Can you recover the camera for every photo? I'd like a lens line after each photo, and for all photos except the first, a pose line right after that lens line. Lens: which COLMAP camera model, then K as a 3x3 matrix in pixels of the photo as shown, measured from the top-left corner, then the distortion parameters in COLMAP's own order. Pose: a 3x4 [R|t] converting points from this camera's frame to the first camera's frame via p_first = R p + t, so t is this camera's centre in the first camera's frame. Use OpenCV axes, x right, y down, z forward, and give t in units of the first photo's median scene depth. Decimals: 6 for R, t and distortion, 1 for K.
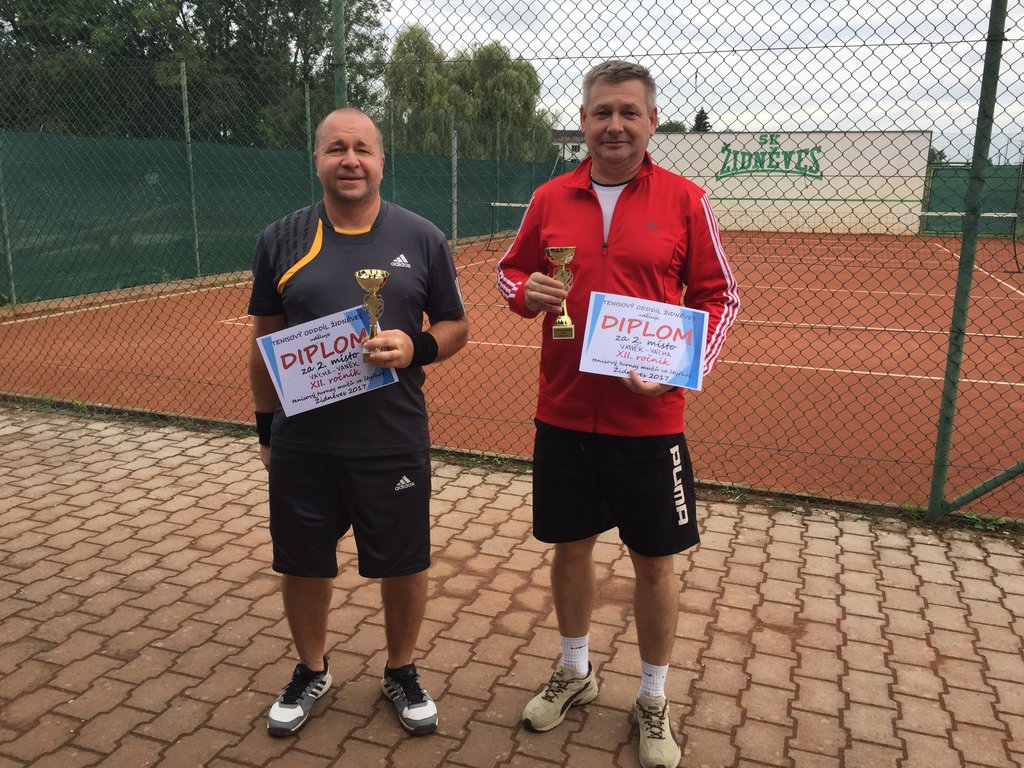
lens RADIAL K [[867.0, 0, 505.9], [0, 867.0, 386.5], [0, 0, 1]] dist [0.082439, -0.119422]
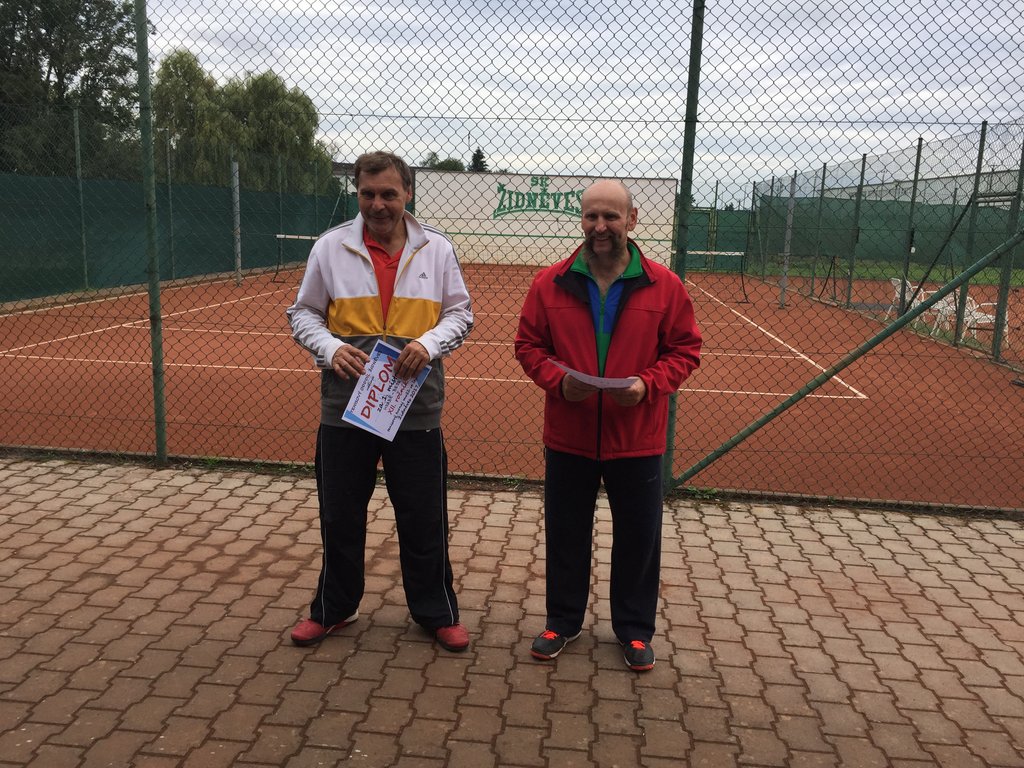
lens RADIAL K [[888.1, 0, 510.4], [0, 888.1, 379.5], [0, 0, 1]] dist [0.071345, -0.100899]
pose [[0.969512, -0.023757, 0.243888, -0.037337], [0.035430, 0.998421, -0.043586, 0.037218], [-0.242467, 0.050898, 0.968824, -0.197609]]
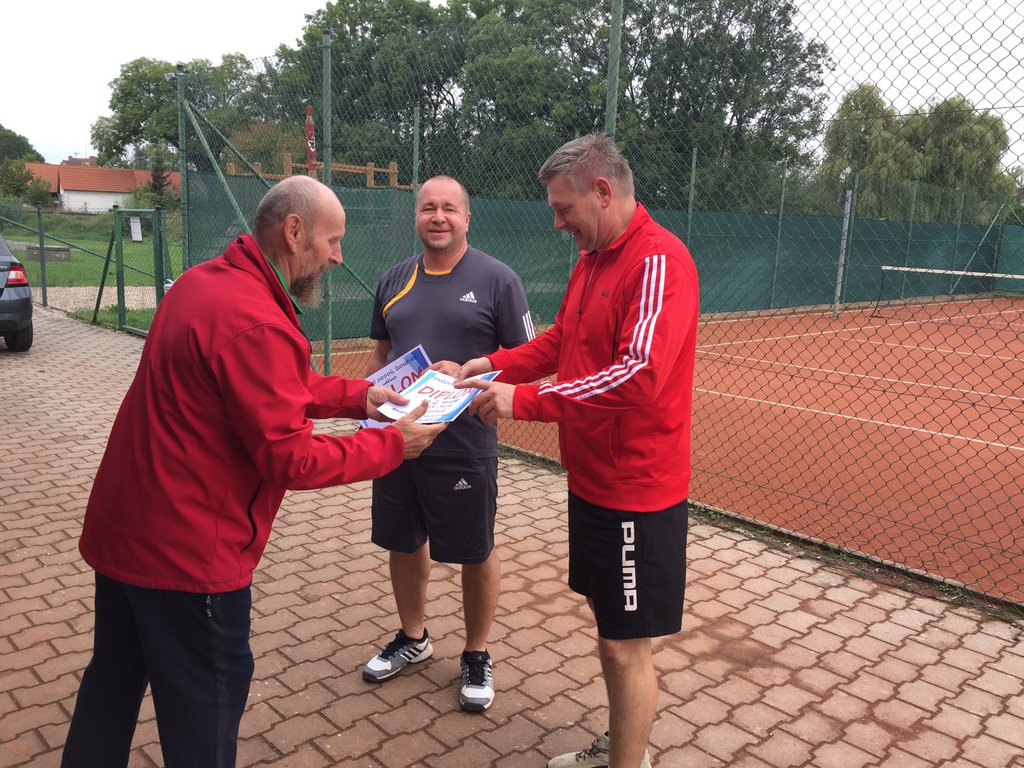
lens RADIAL K [[880.5, 0, 514.6], [0, 880.5, 381.0], [0, 0, 1]] dist [0.090371, -0.129479]
pose [[0.885716, 0.098323, -0.453695, 0.287324], [-0.131516, 0.990419, -0.042110, 0.007333], [0.445208, 0.096966, 0.890161, -0.032598]]
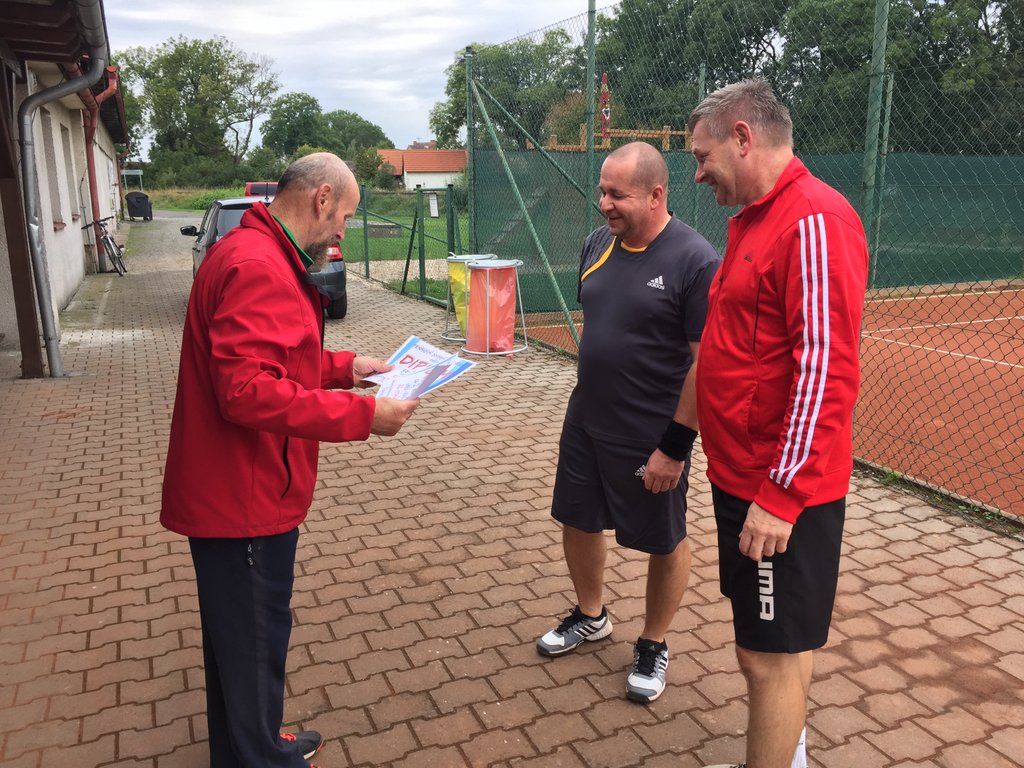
lens RADIAL K [[888.1, 0, 510.4], [0, 888.1, 379.5], [0, 0, 1]] dist [0.071345, -0.100899]
pose [[0.669031, 0.136233, -0.730642, 0.364316], [-0.154310, 0.987097, 0.042753, -0.013144], [0.727039, 0.084142, 0.681421, 0.064566]]
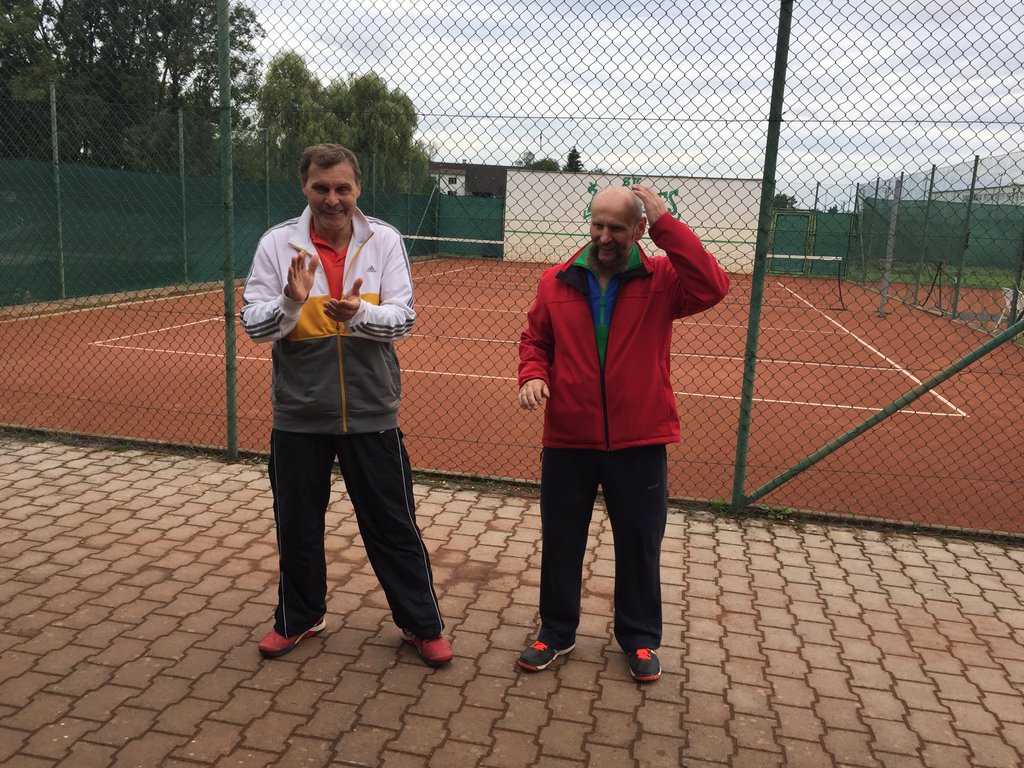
lens RADIAL K [[882.3, 0, 509.2], [0, 882.3, 381.9], [0, 0, 1]] dist [0.076097, -0.112609]
pose [[0.989831, 0.005999, 0.142119, 0.006540], [-0.000179, 0.999162, -0.040932, 0.025174], [-0.142246, 0.040491, 0.989003, -0.168077]]
